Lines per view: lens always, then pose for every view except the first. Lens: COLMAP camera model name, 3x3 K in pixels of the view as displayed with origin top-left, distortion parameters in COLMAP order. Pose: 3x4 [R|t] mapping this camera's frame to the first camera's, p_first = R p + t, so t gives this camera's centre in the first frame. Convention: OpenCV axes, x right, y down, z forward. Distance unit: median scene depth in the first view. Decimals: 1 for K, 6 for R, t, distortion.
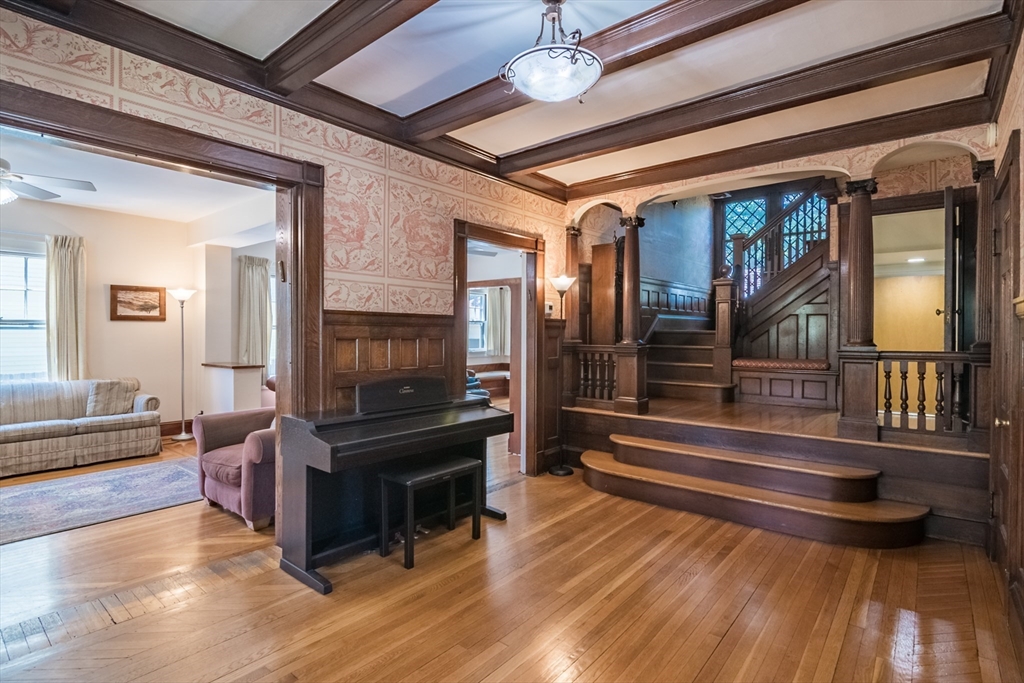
lens RADIAL K [[505.0, 0, 499.1], [0, 505.0, 334.6], [0, 0, 1]] dist [-0.002713, -0.000760]
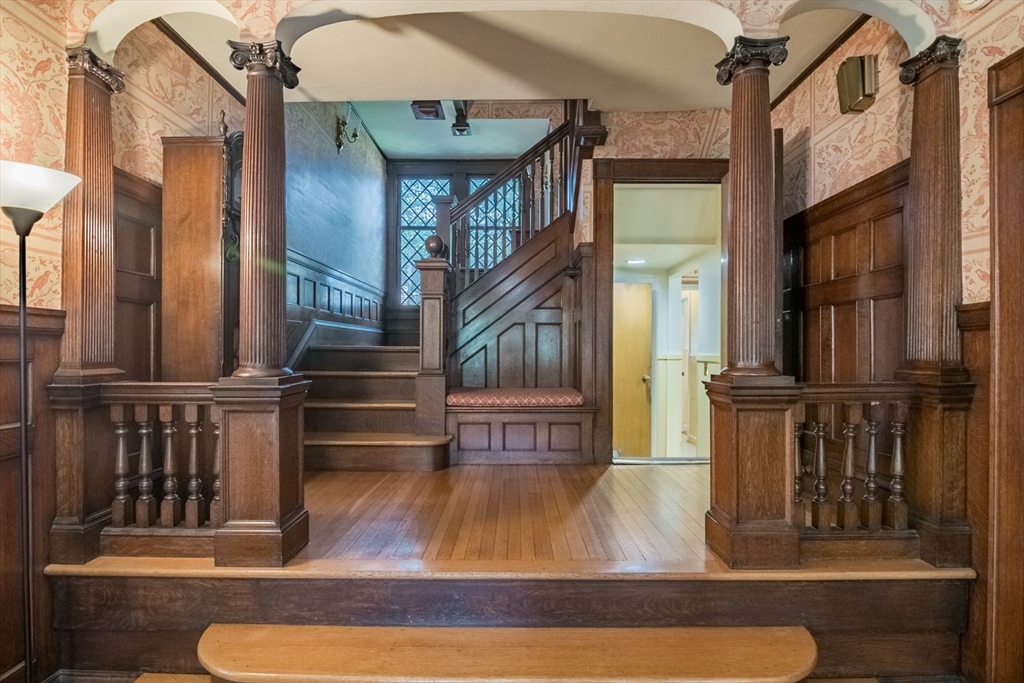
lens RADIAL K [[506.6, 0, 508.9], [0, 506.6, 349.1], [0, 0, 1]] dist [-0.012869, -0.000942]
pose [[0.764942, 0.000193, 0.644099, 0.139883], [0.004326, 0.999976, -0.005437, -0.000746], [-0.644084, 0.006945, 0.764923, 0.520110]]
